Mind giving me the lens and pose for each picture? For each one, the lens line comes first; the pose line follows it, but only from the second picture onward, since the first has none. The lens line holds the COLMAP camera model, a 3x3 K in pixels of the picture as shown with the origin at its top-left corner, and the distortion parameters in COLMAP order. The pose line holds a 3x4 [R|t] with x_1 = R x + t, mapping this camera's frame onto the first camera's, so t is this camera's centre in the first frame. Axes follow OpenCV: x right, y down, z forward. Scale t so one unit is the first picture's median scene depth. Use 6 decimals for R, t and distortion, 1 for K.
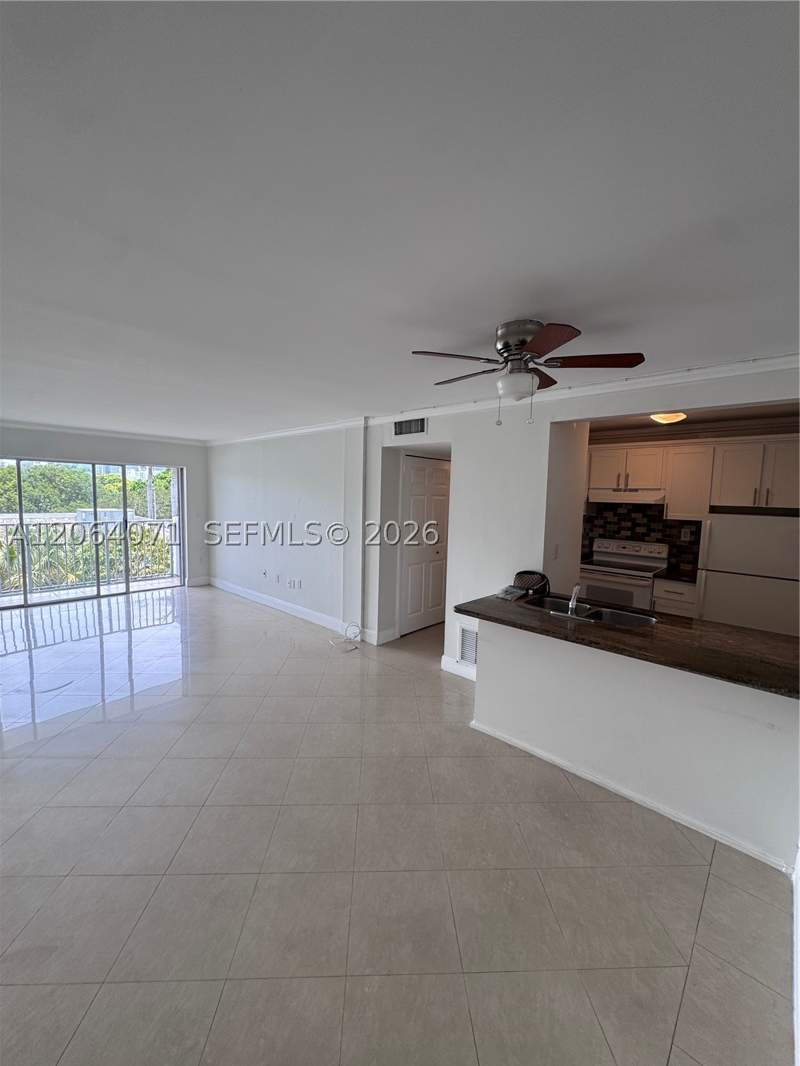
lens RADIAL K [[427.3, 0, 398.7], [0, 427.3, 532.4], [0, 0, 1]] dist [-0.005882, 0.000899]
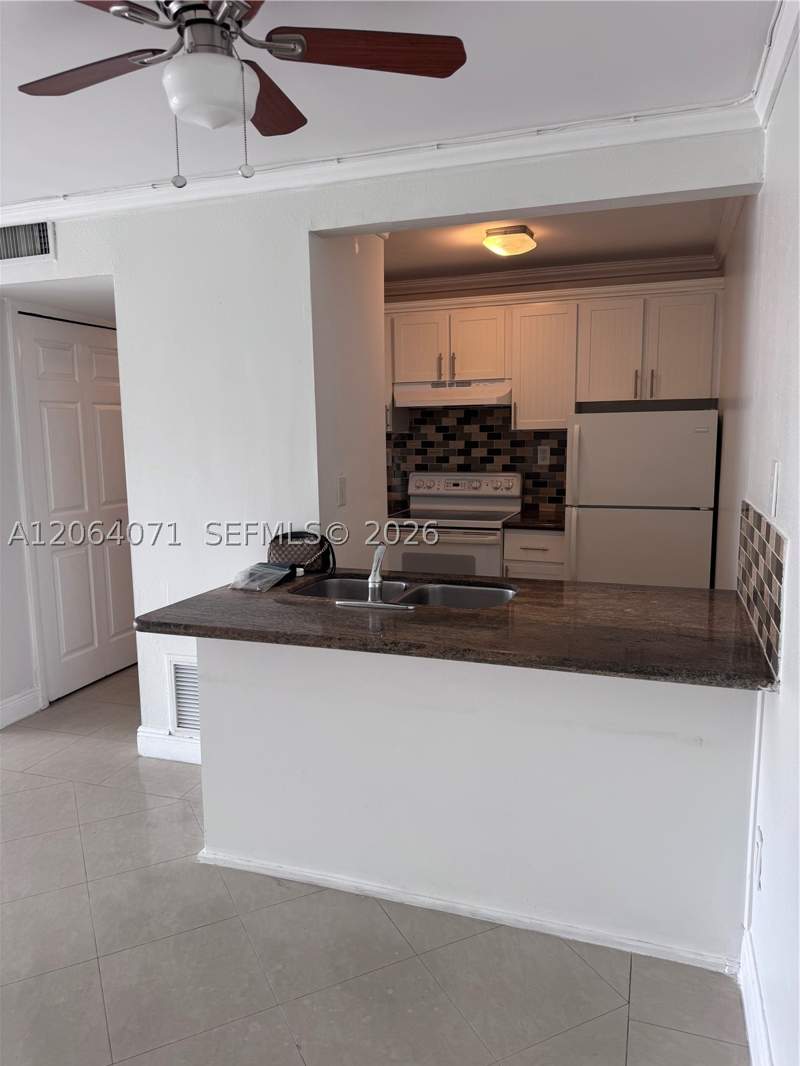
lens RADIAL K [[752.7, 0, 395.4], [0, 752.7, 533.1], [0, 0, 1]] dist [0.057724, -0.031904]
pose [[0.916124, -0.092953, 0.389970, 0.055872], [0.072727, 0.995142, 0.066351, 0.035500], [-0.394243, -0.032425, 0.918434, 0.106093]]
